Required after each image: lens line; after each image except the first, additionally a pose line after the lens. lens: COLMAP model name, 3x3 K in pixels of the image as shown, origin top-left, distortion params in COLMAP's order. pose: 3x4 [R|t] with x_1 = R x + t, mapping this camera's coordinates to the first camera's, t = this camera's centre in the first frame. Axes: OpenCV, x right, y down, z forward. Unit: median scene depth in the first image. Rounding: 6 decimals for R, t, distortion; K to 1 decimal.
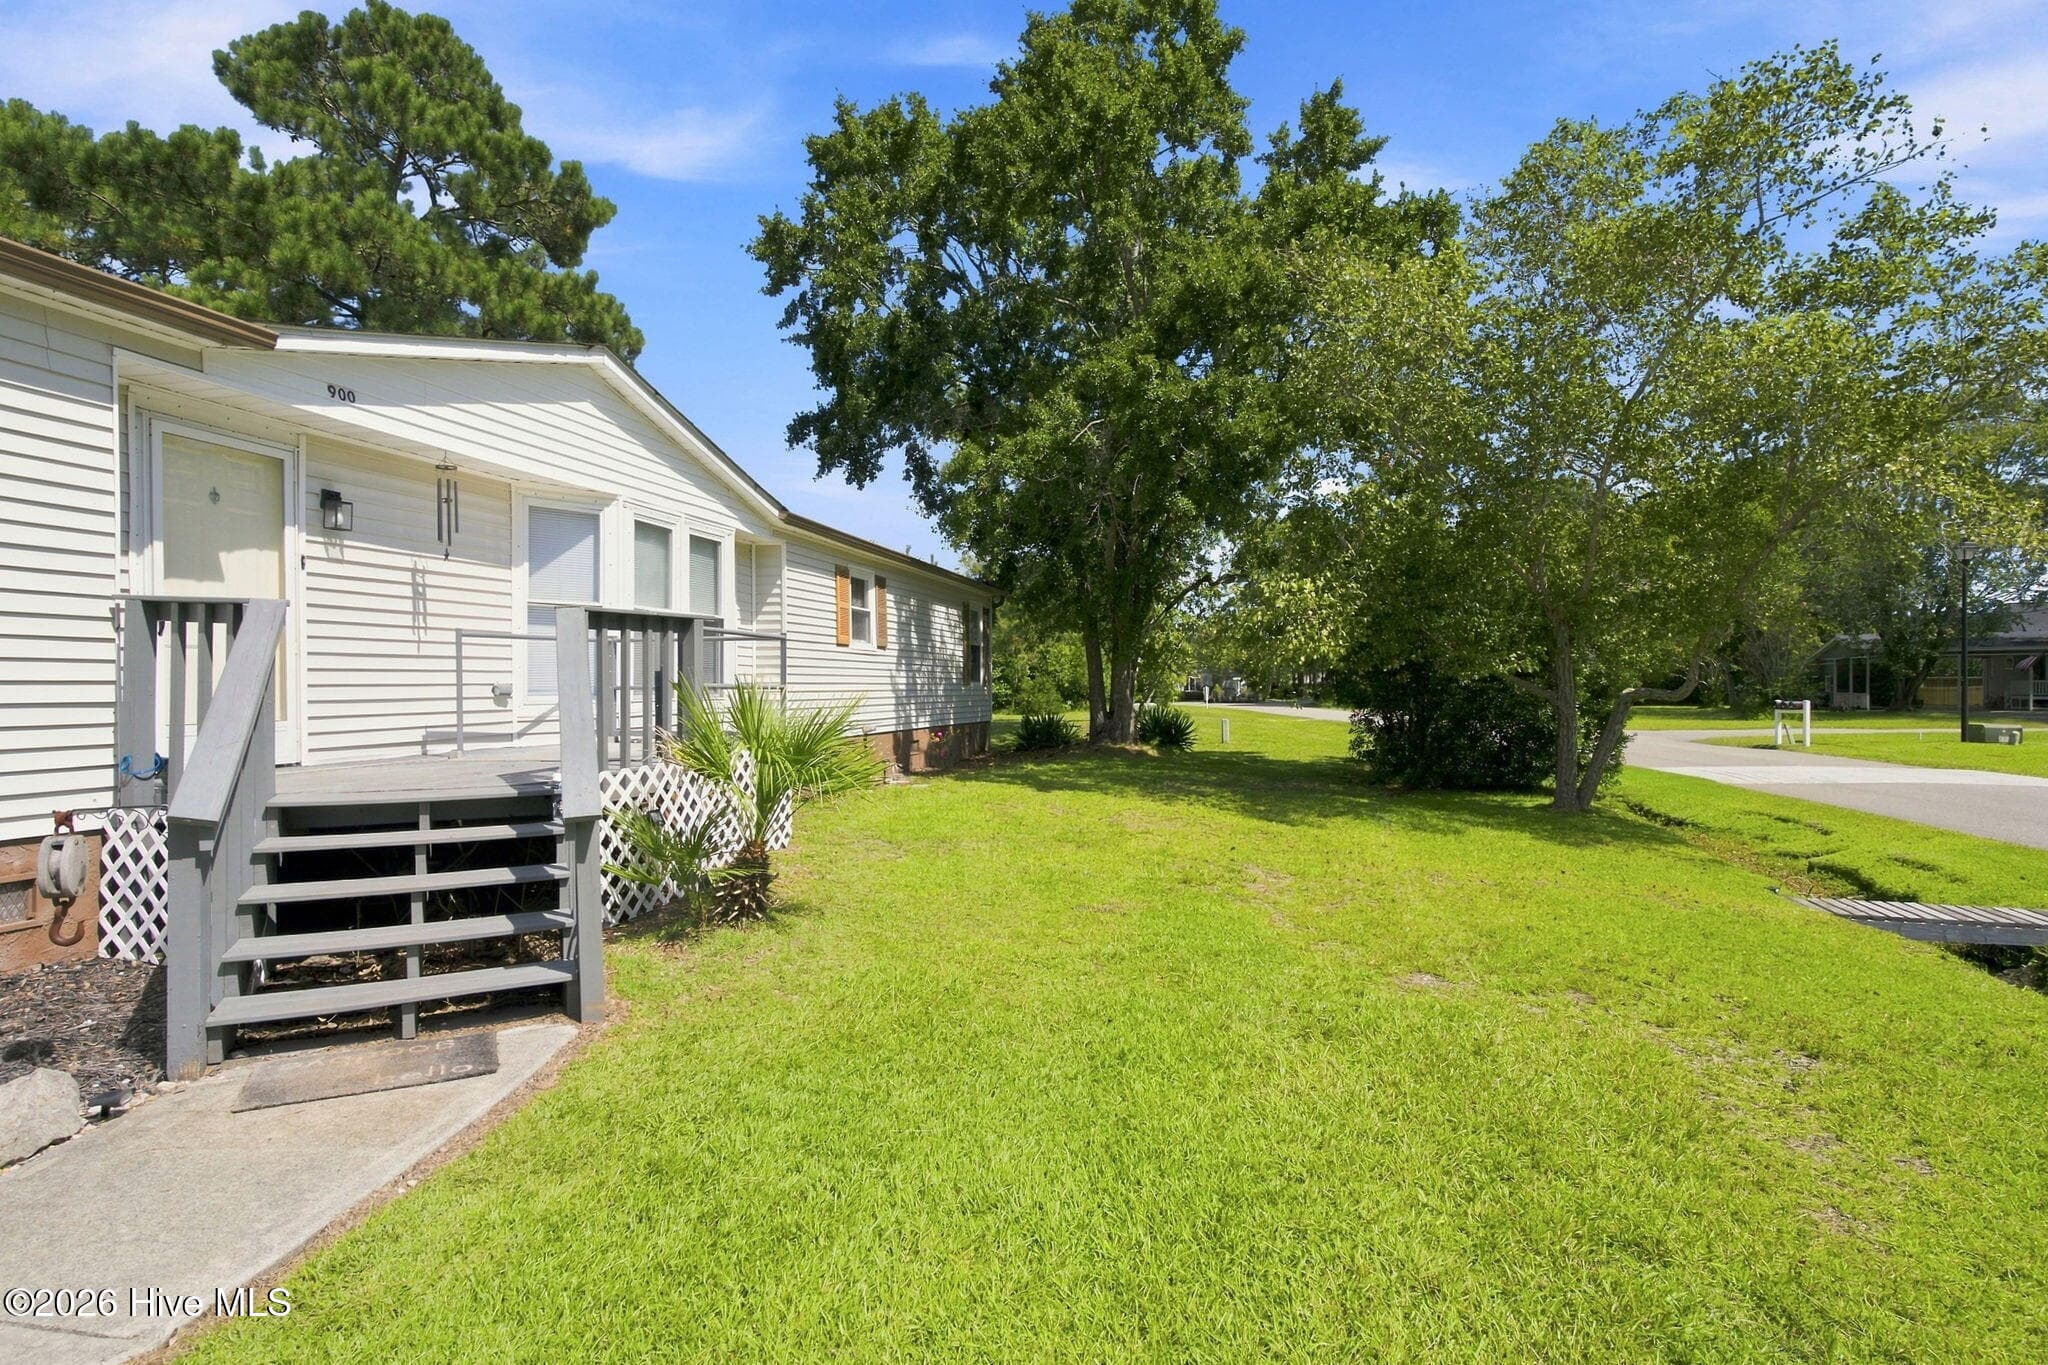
lens RADIAL K [[1036.1, 0, 987.0], [0, 1036.1, 713.4], [0, 0, 1]] dist [-0.009659, 0.005871]
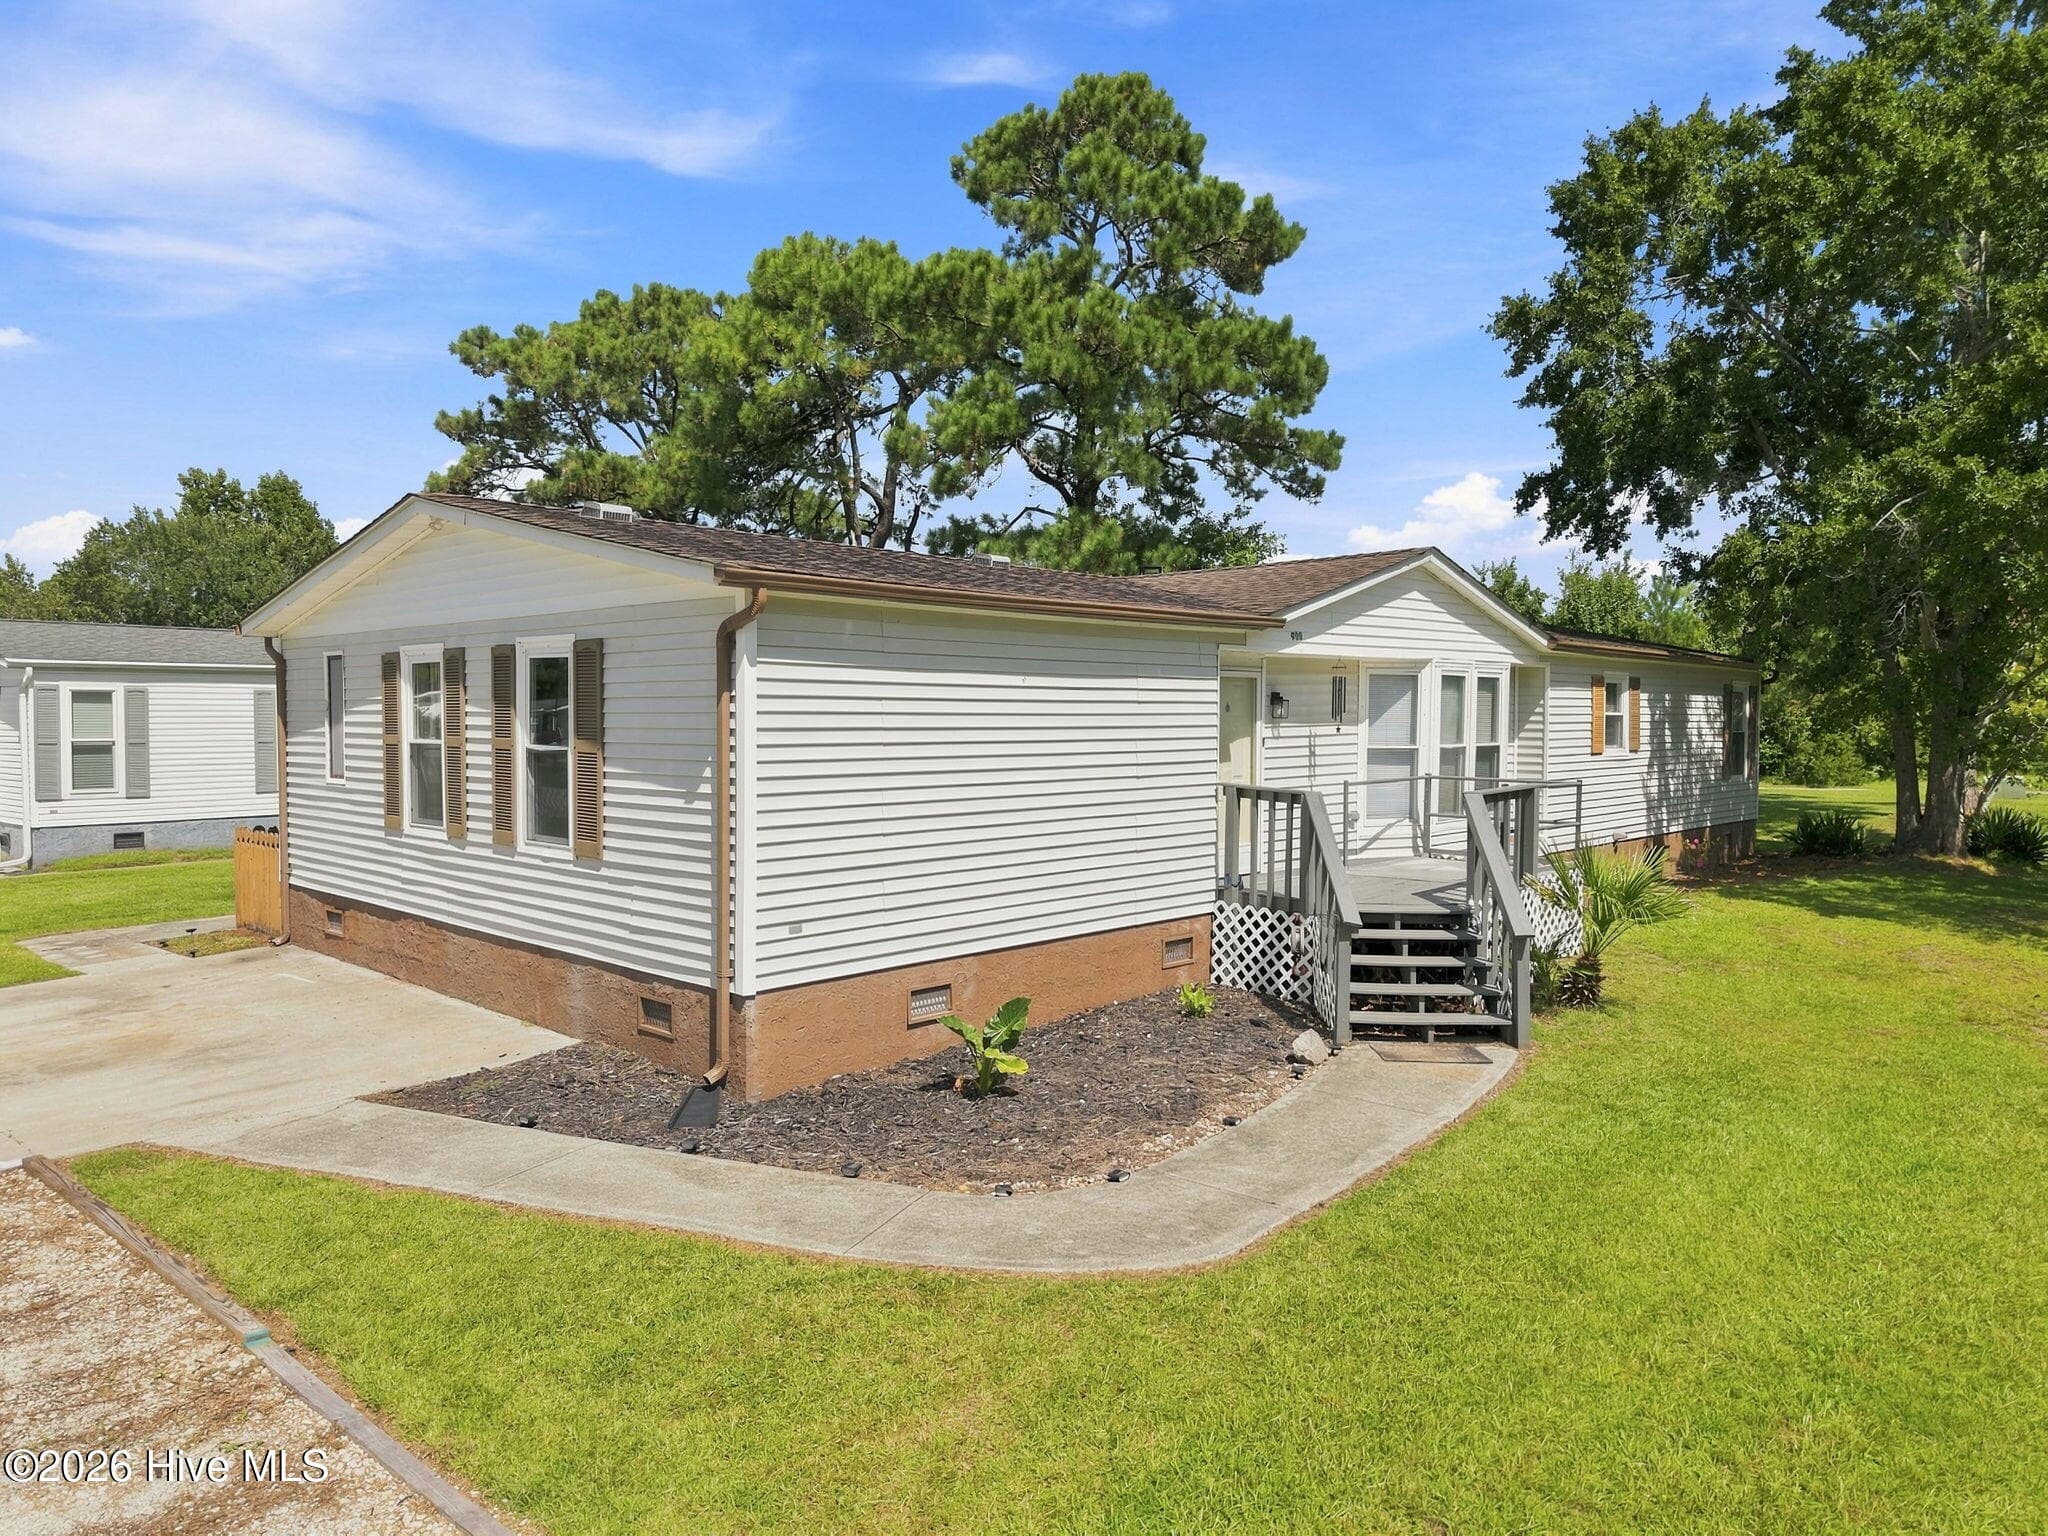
lens RADIAL K [[1397.3, 0, 980.2], [0, 1397.3, 749.3], [0, 0, 1]] dist [0.030240, -0.020052]
pose [[0.881612, 0.027251, -0.471187, -0.022642], [-0.025246, 0.999625, 0.010577, -0.067051], [0.471299, 0.002571, 0.881970, -0.477663]]
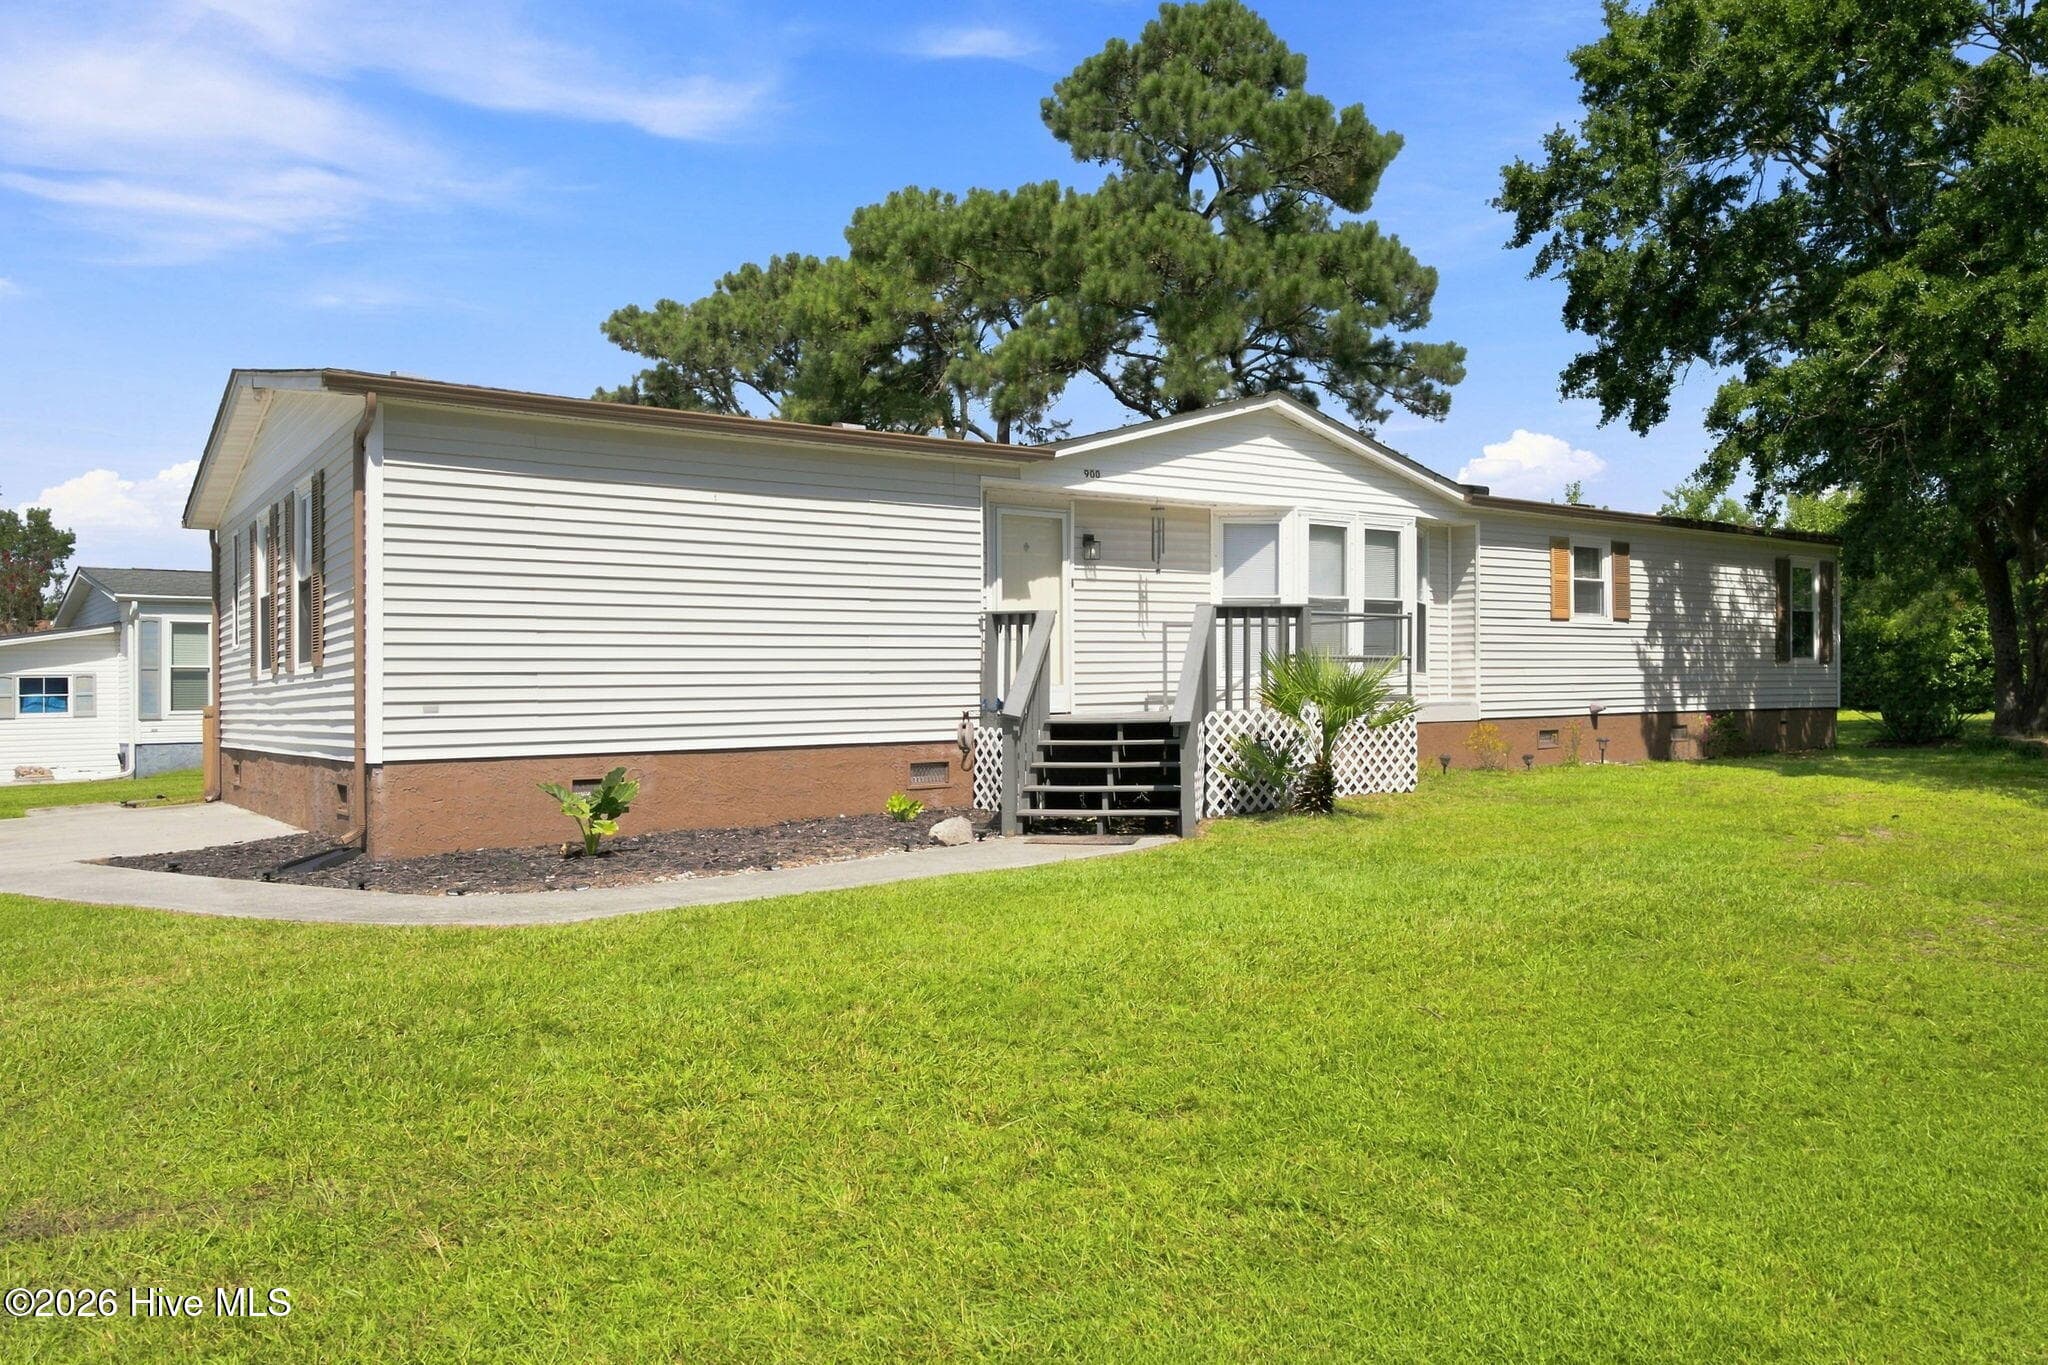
lens RADIAL K [[1438.7, 0, 1013.0], [0, 1438.7, 683.7], [0, 0, 1]] dist [0.000640, 0.013880]
pose [[0.785139, -0.015577, -0.619124, 0.274393], [-0.002033, 0.999613, -0.027729, 0.029588], [0.619317, 0.023030, 0.784803, -0.340199]]
